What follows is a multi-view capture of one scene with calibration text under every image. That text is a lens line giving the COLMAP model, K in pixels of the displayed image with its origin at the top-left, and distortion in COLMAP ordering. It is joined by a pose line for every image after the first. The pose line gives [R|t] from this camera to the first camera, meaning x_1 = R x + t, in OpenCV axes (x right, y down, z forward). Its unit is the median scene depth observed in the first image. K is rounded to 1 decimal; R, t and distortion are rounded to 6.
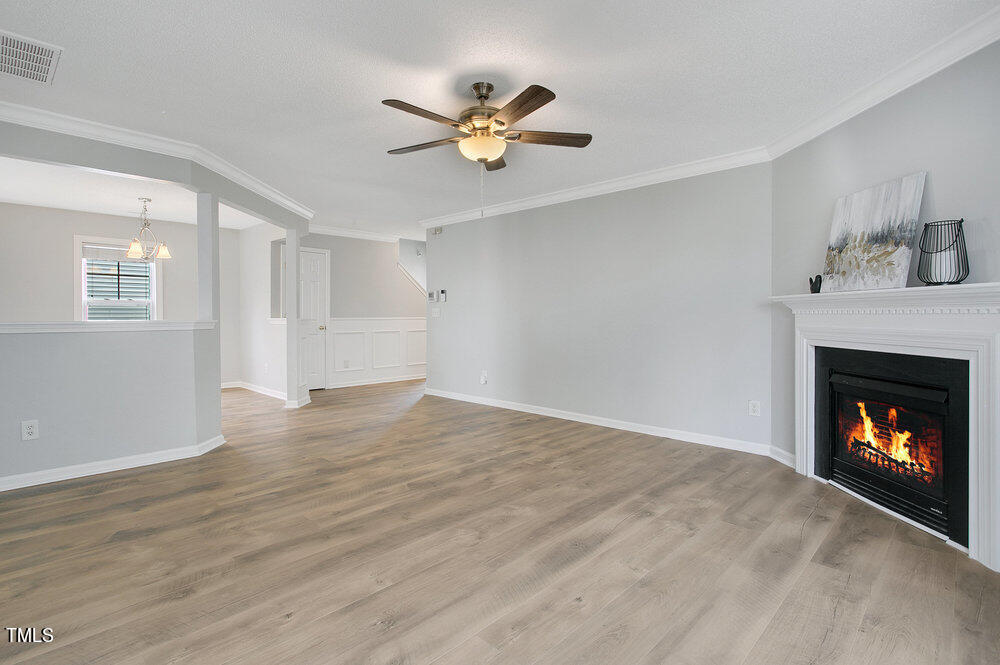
lens RADIAL K [[493.8, 0, 497.3], [0, 493.8, 328.5], [0, 0, 1]] dist [-0.037267, 0.000107]
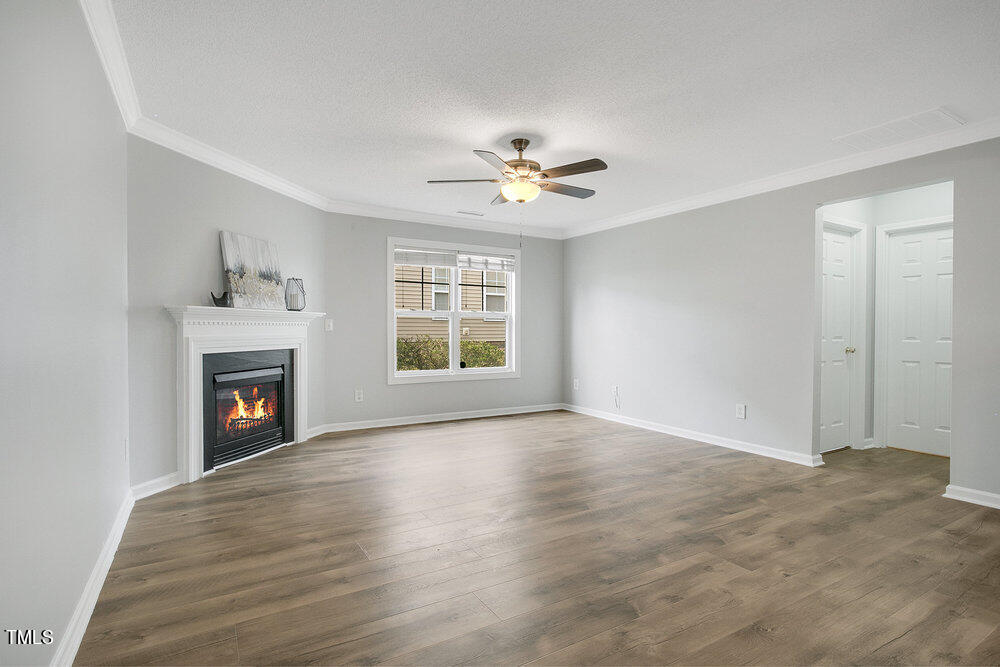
lens RADIAL K [[493.8, 0, 497.3], [0, 493.8, 329.5], [0, 0, 1]] dist [-0.037267, 0.000107]
pose [[-0.966223, -0.004938, 0.257662, -0.277607], [0.002328, 0.999608, 0.027887, -0.047196], [-0.257699, 0.027545, -0.965833, 2.105828]]
